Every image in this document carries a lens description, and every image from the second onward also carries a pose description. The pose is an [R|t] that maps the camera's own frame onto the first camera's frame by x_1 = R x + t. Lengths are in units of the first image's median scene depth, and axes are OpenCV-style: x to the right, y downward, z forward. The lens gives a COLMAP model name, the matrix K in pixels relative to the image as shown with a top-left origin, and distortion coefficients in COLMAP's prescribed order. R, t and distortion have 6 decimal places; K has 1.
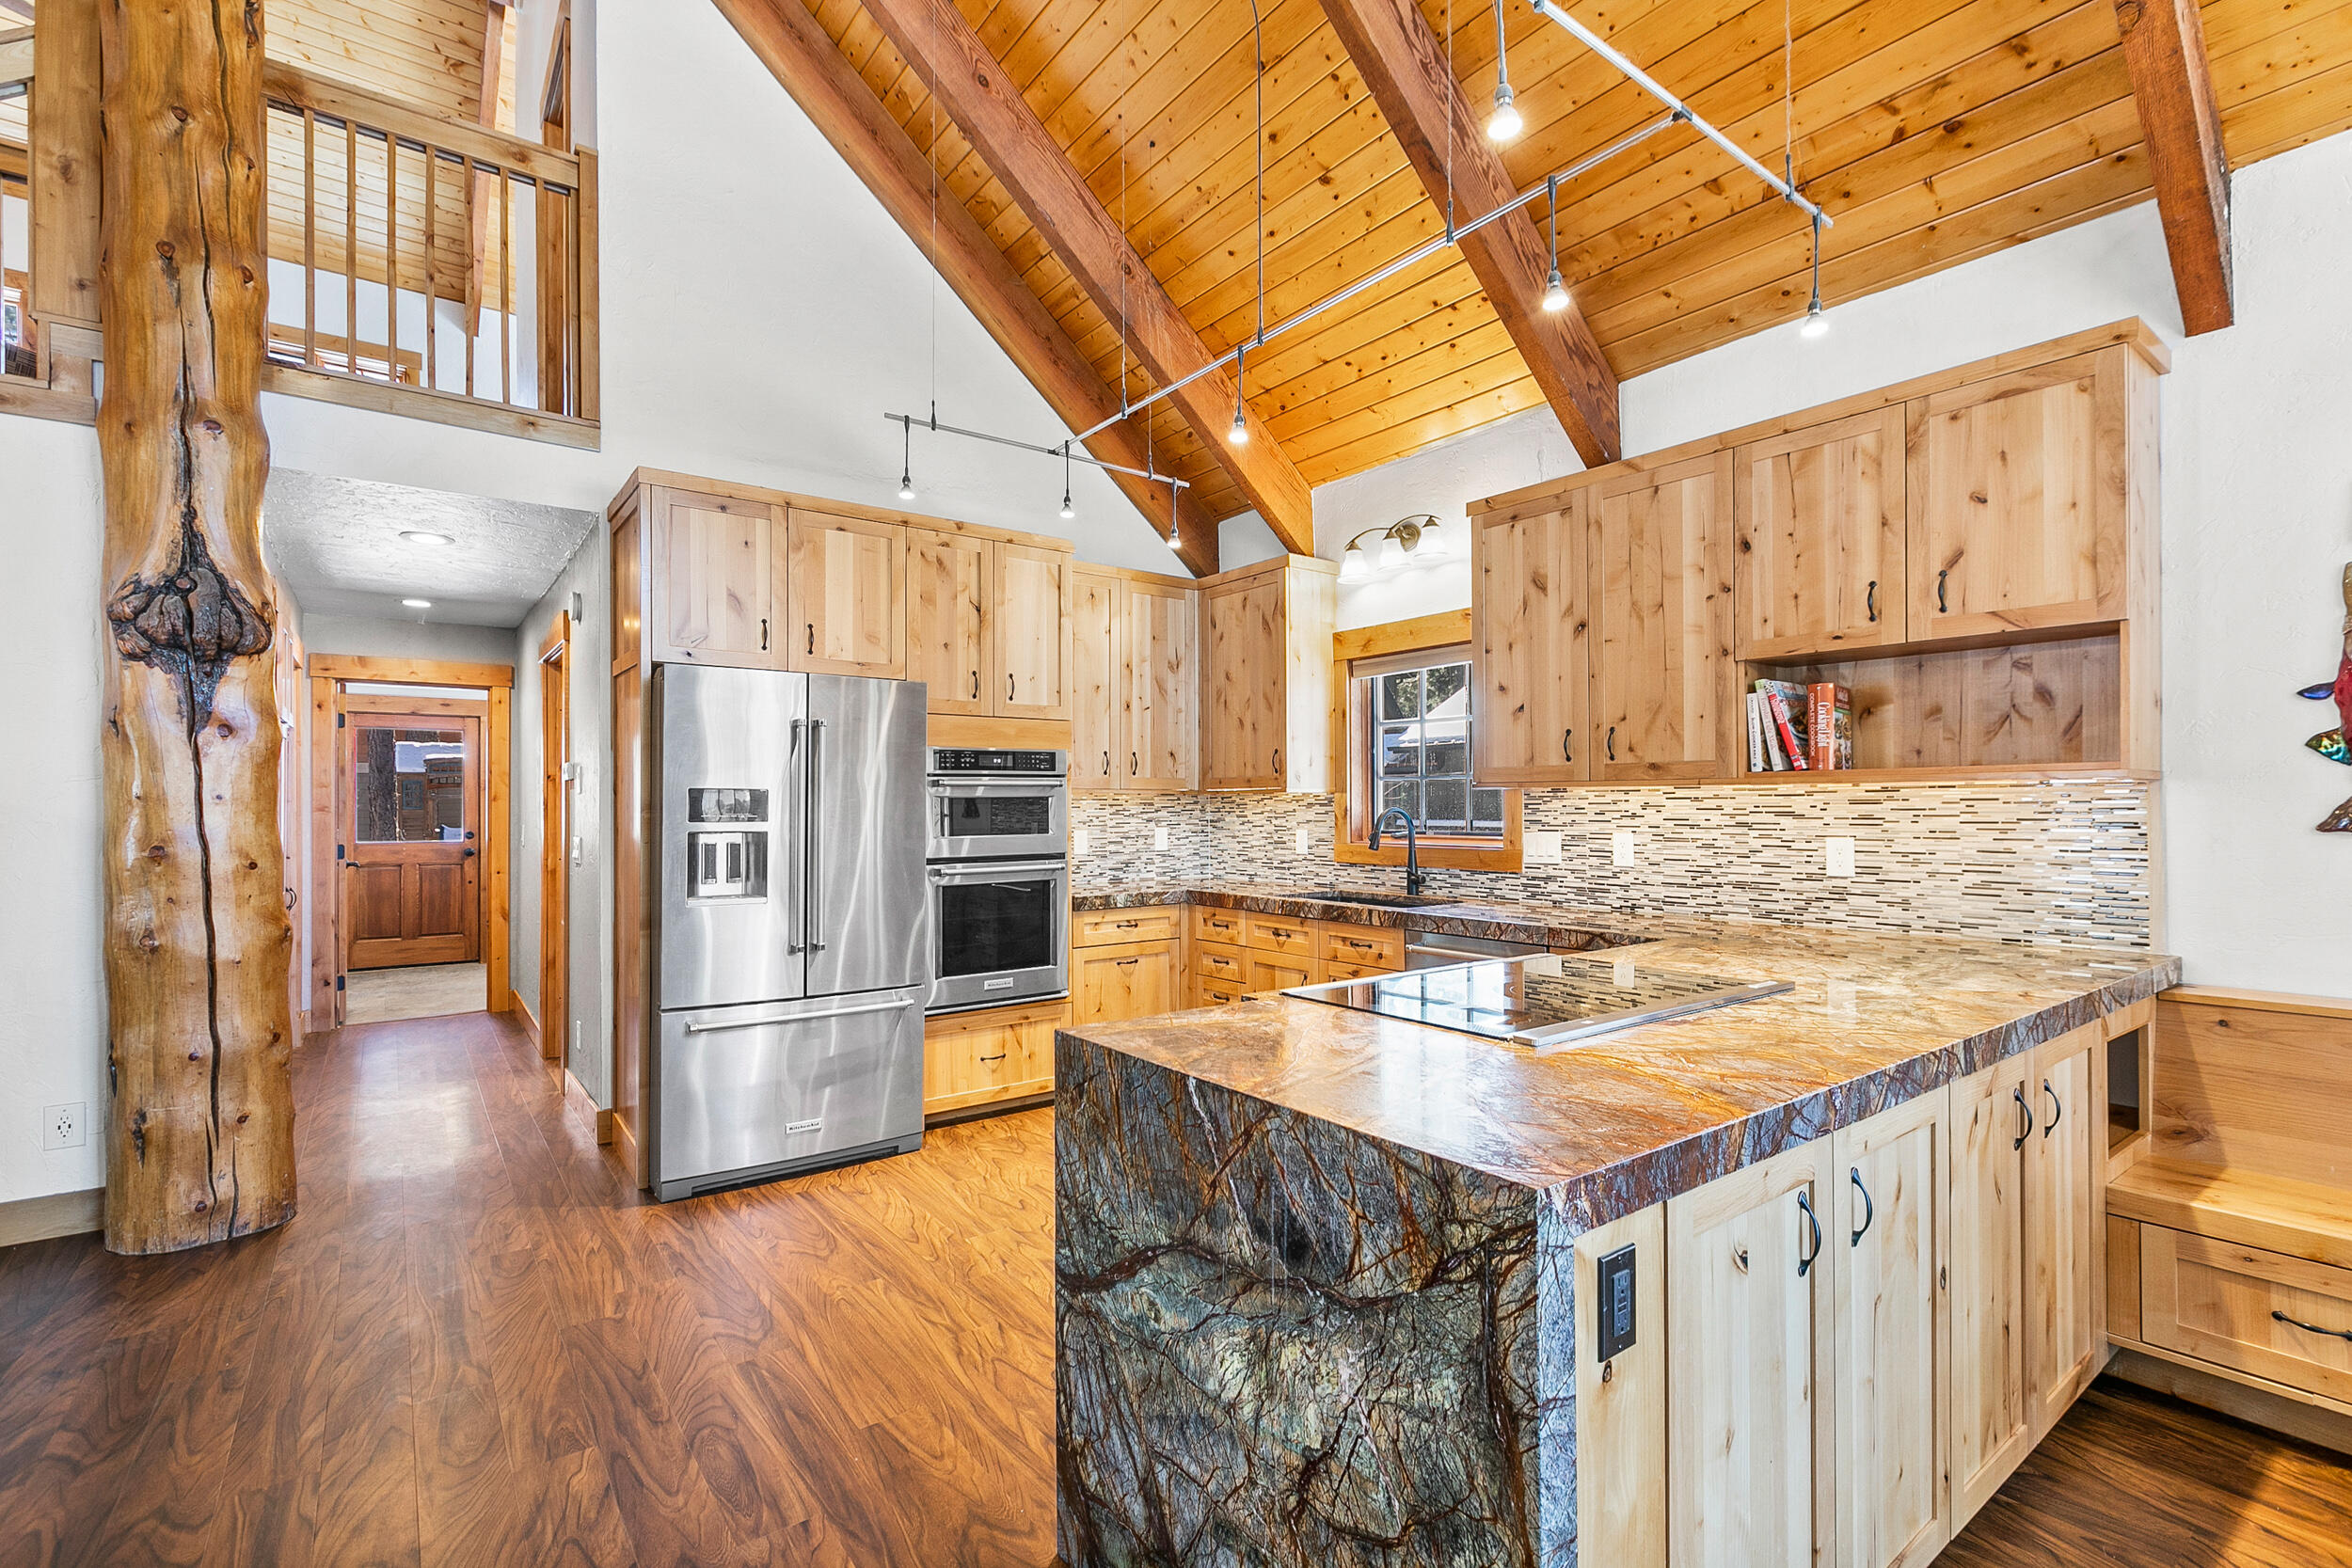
lens RADIAL K [[1057.8, 0, 1182.9], [0, 1057.8, 796.0], [0, 0, 1]] dist [0.005867, -0.001829]
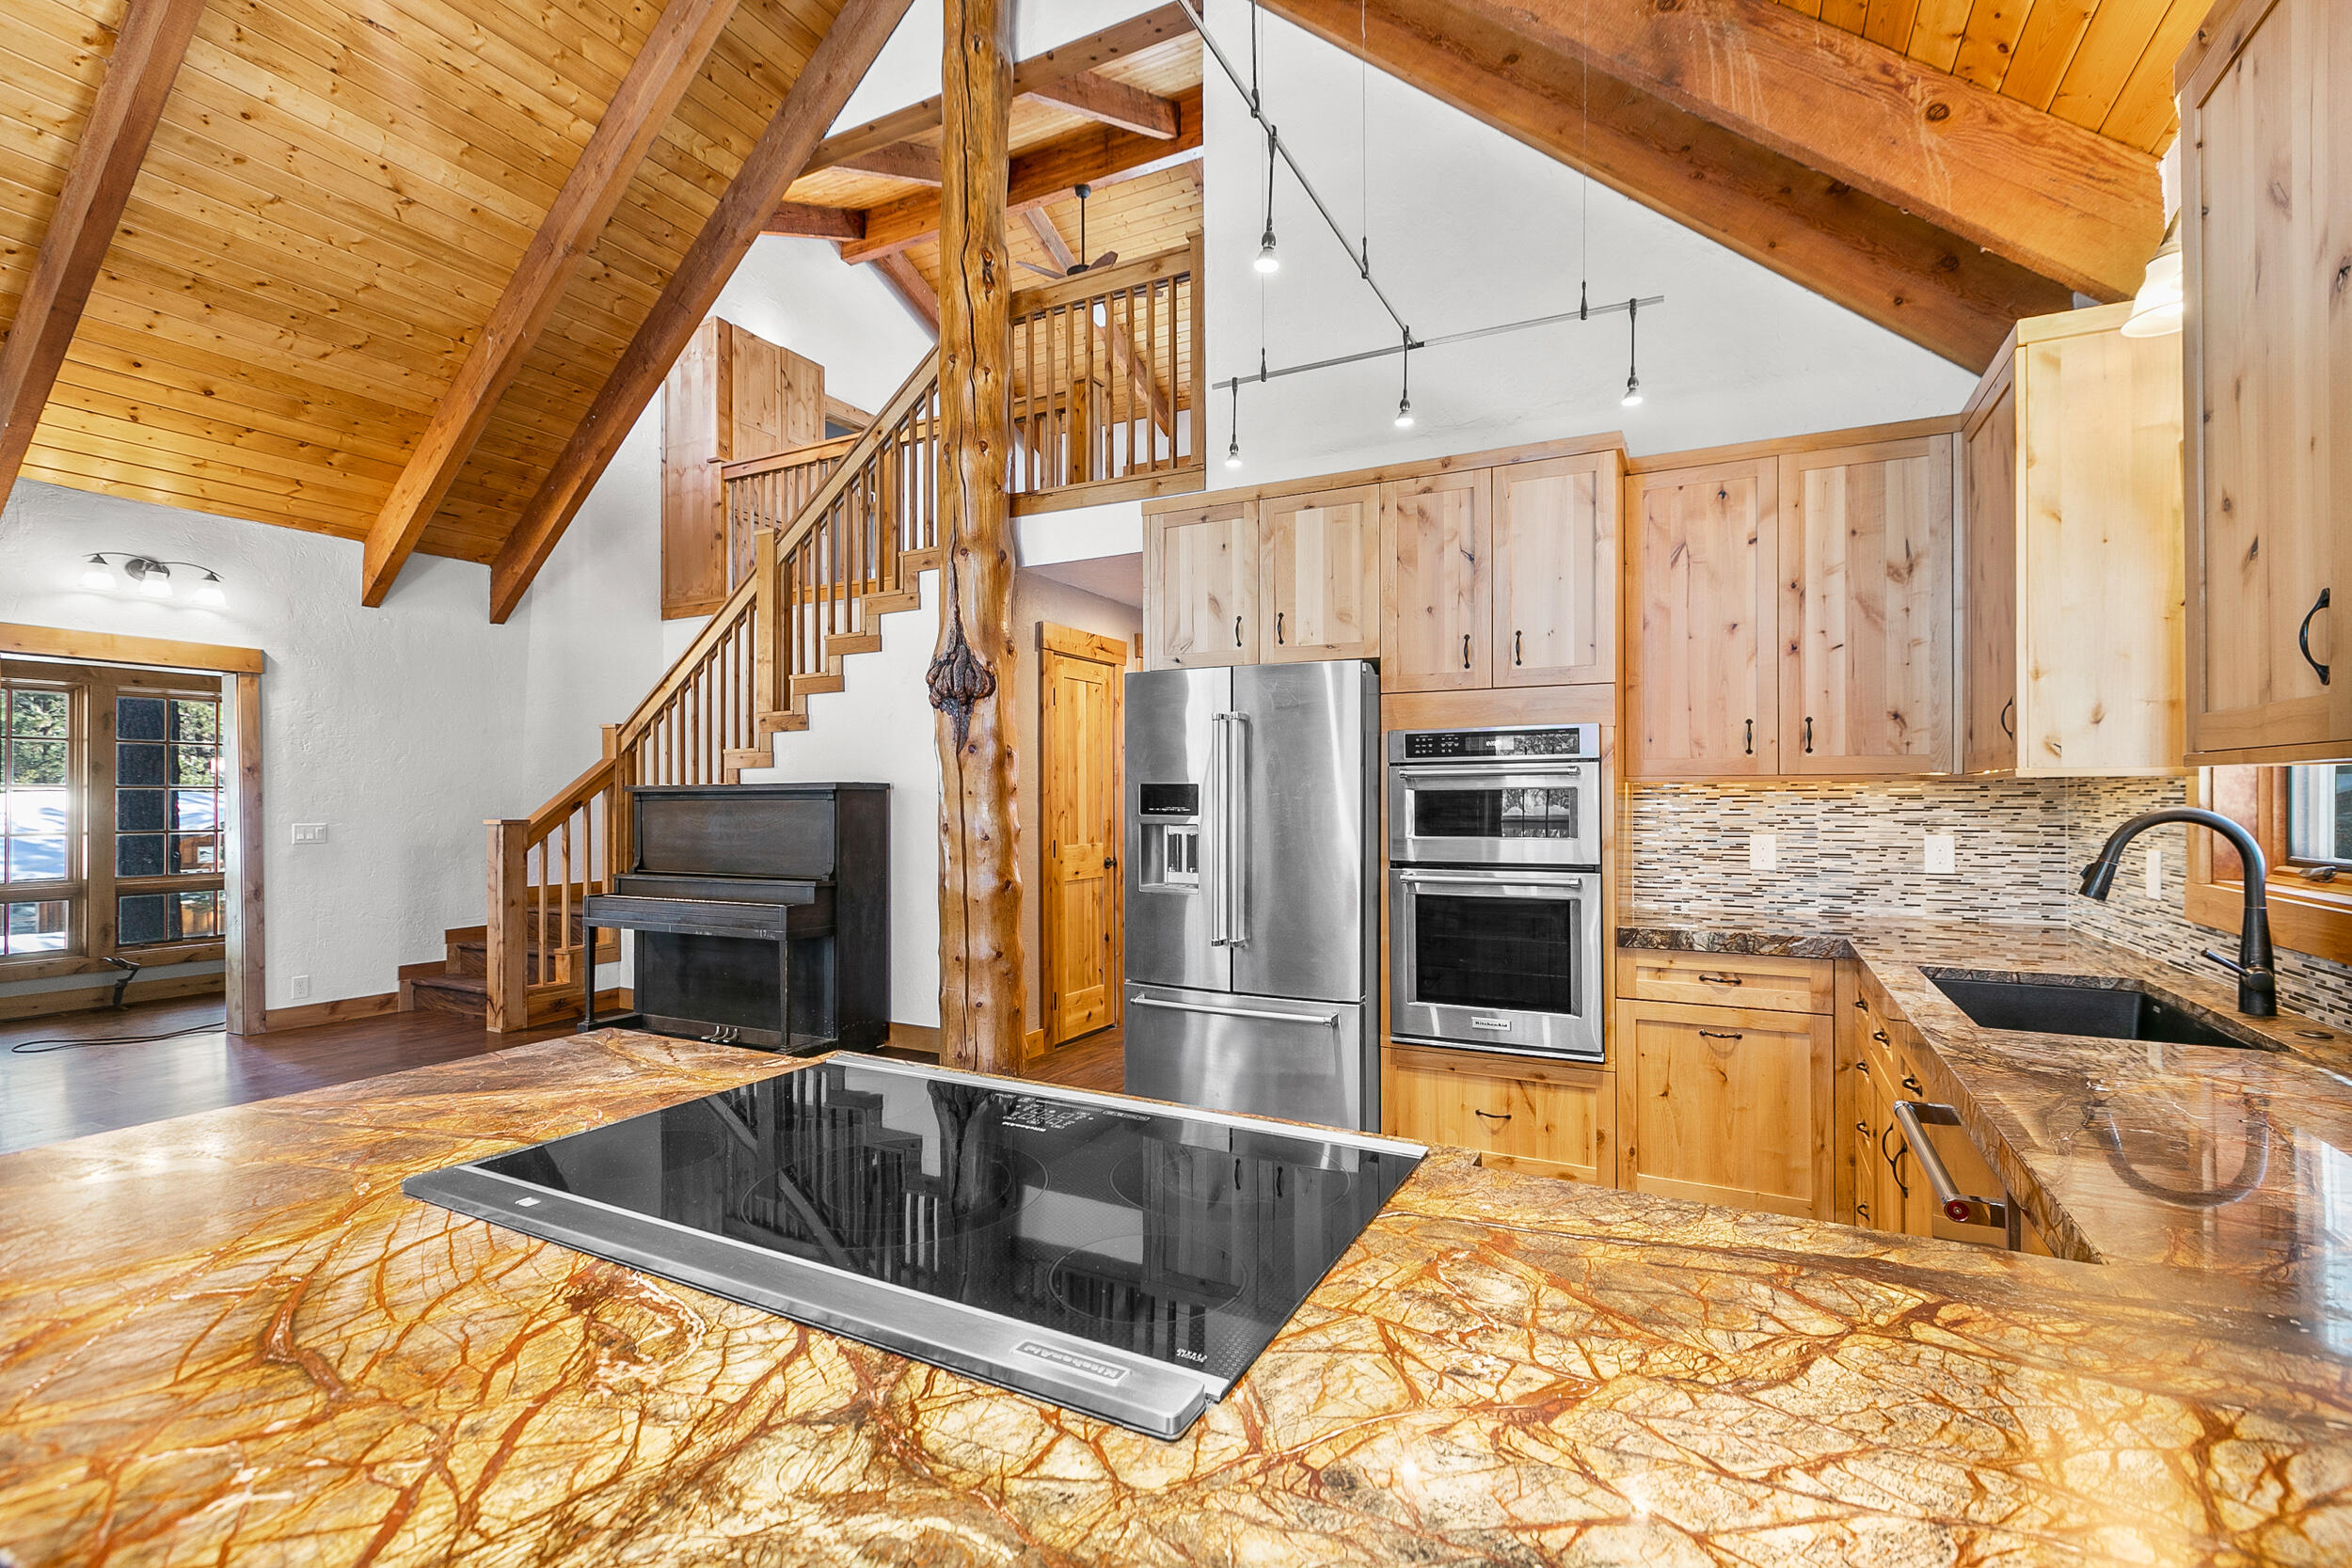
lens RADIAL K [[1057.8, 0, 1177.8], [0, 1057.8, 790.3], [0, 0, 1]] dist [0.005867, -0.001829]
pose [[0.436449, -0.002777, -0.899725, 0.533641], [0.008803, 0.999961, 0.001184, -0.001359], [0.899686, -0.008437, 0.436456, 0.536966]]
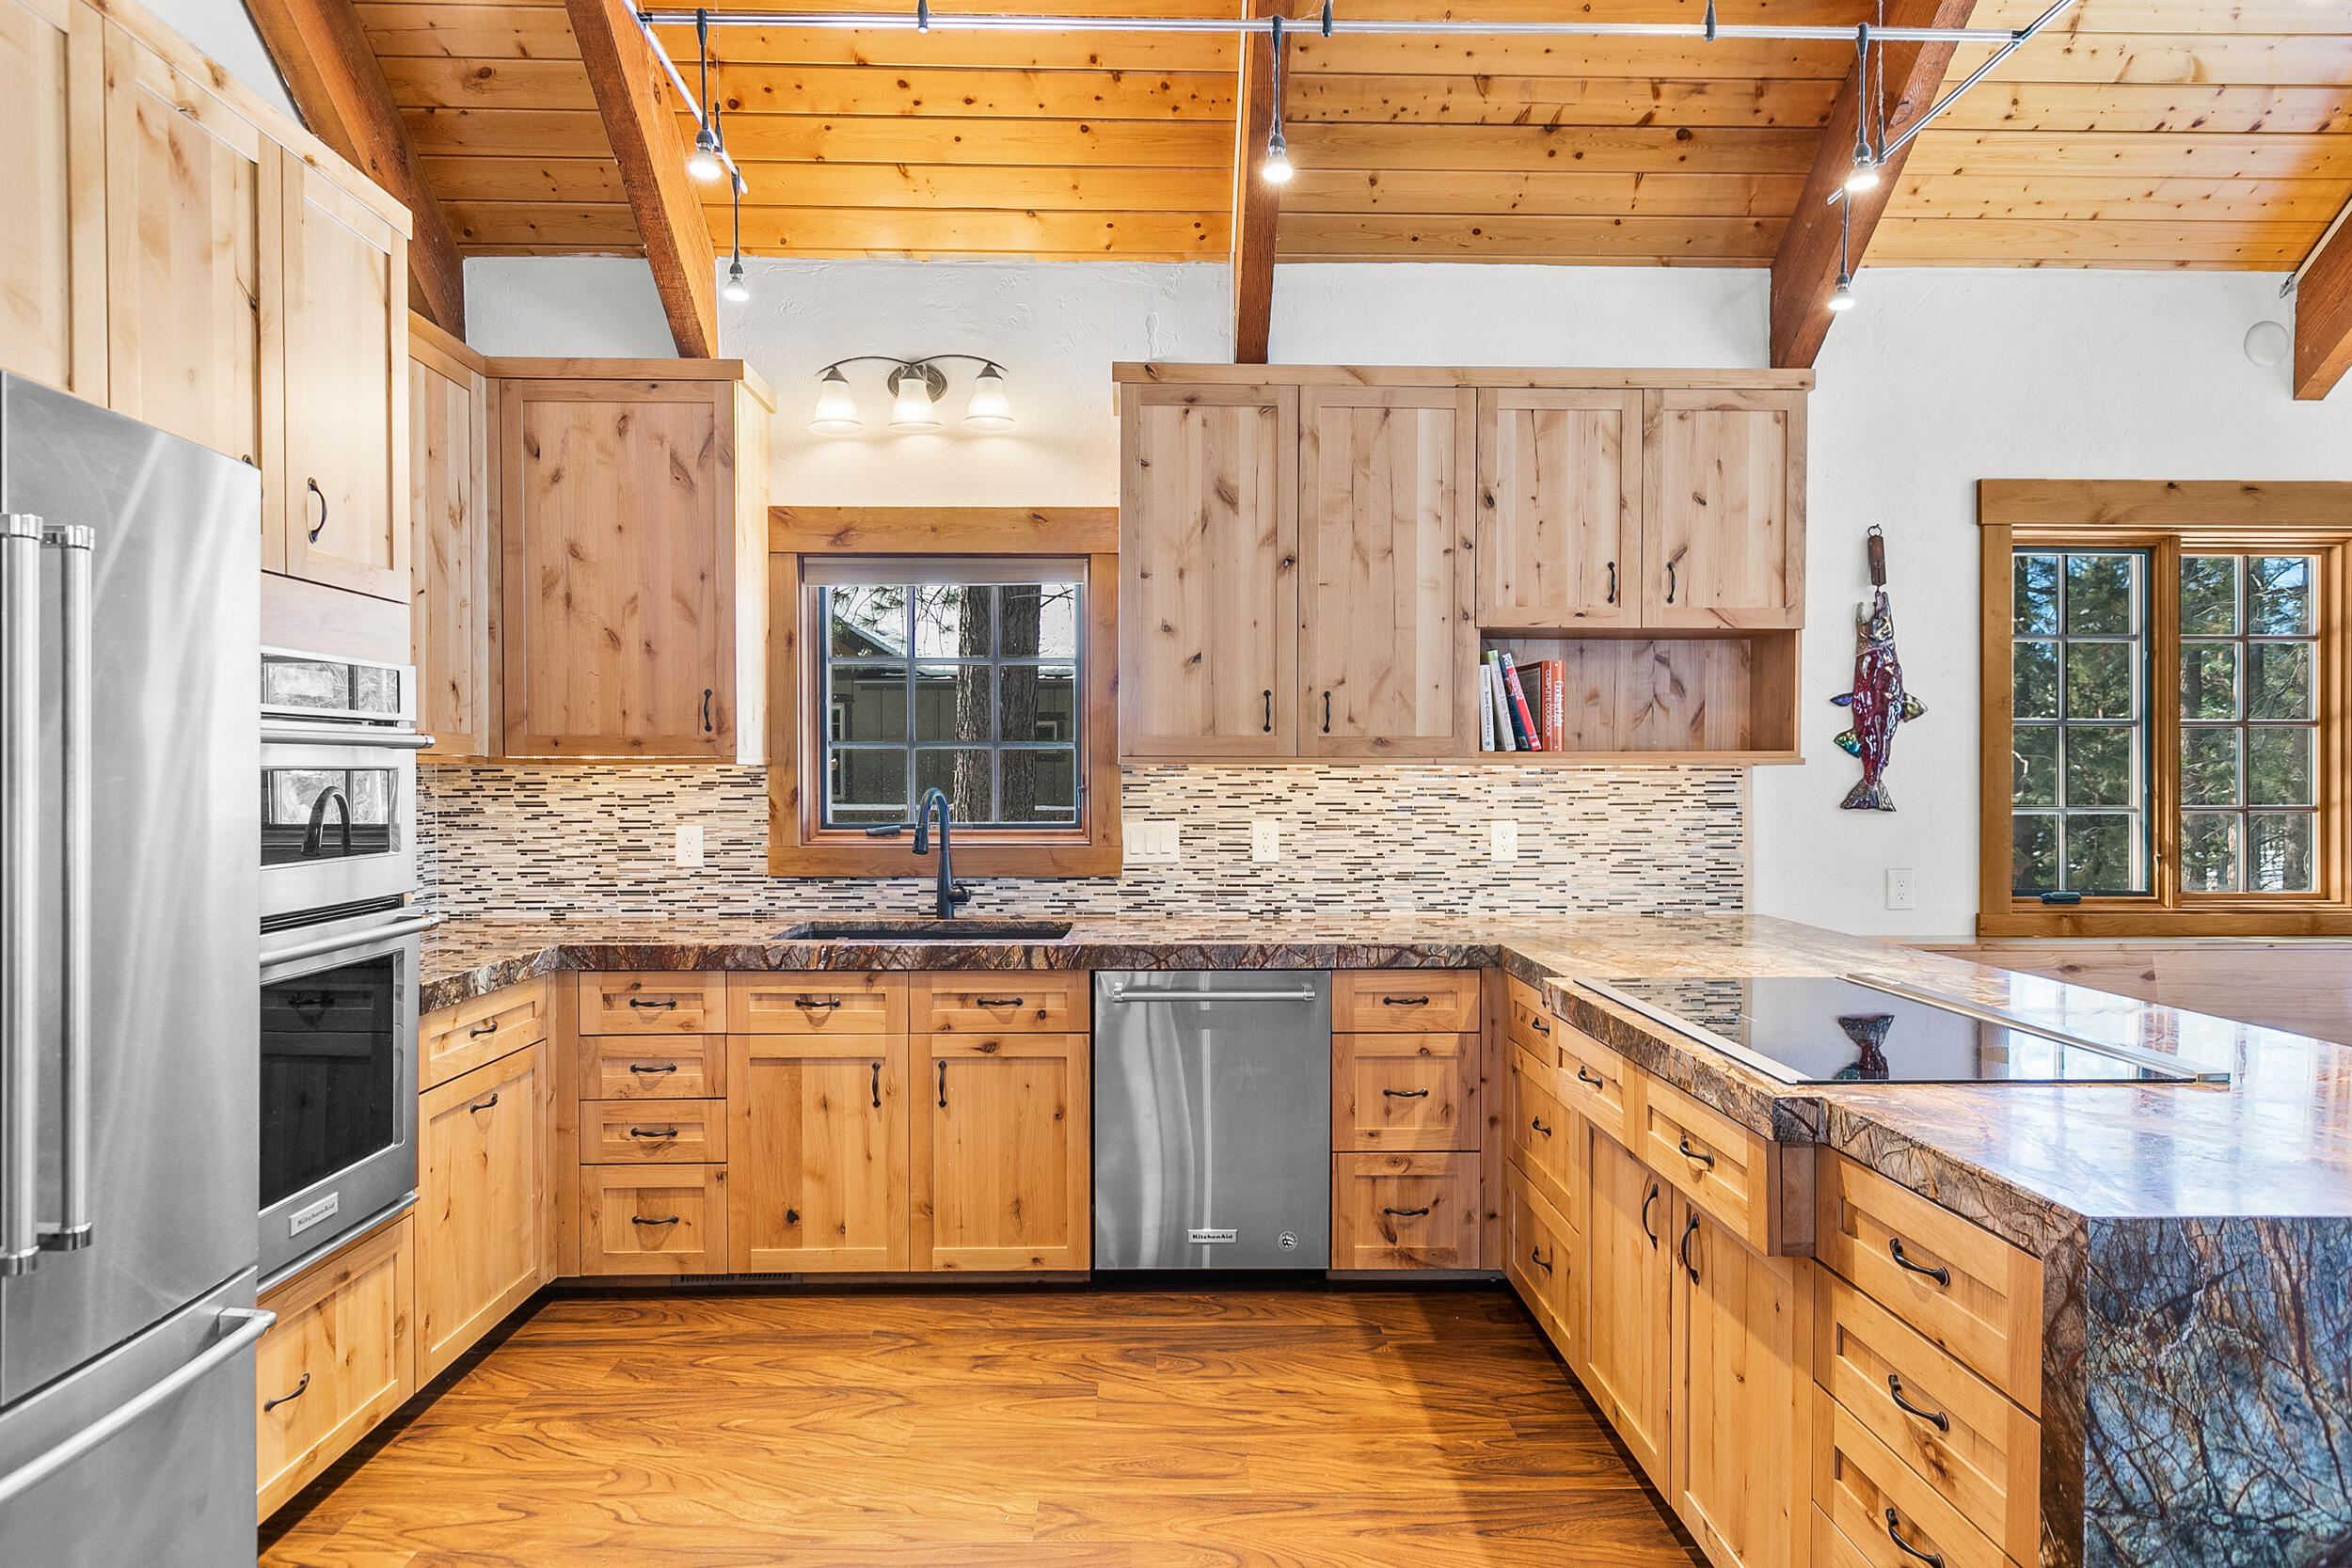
lens RADIAL K [[1308.4, 0, 1177.9], [0, 1308.4, 794.1], [0, 0, 1]] dist [0.005901, -0.002668]
pose [[0.581547, -0.007306, 0.813480, -0.482517], [-0.010078, 0.999818, 0.016185, -0.001481], [-0.813450, -0.017611, 0.581368, 0.510556]]
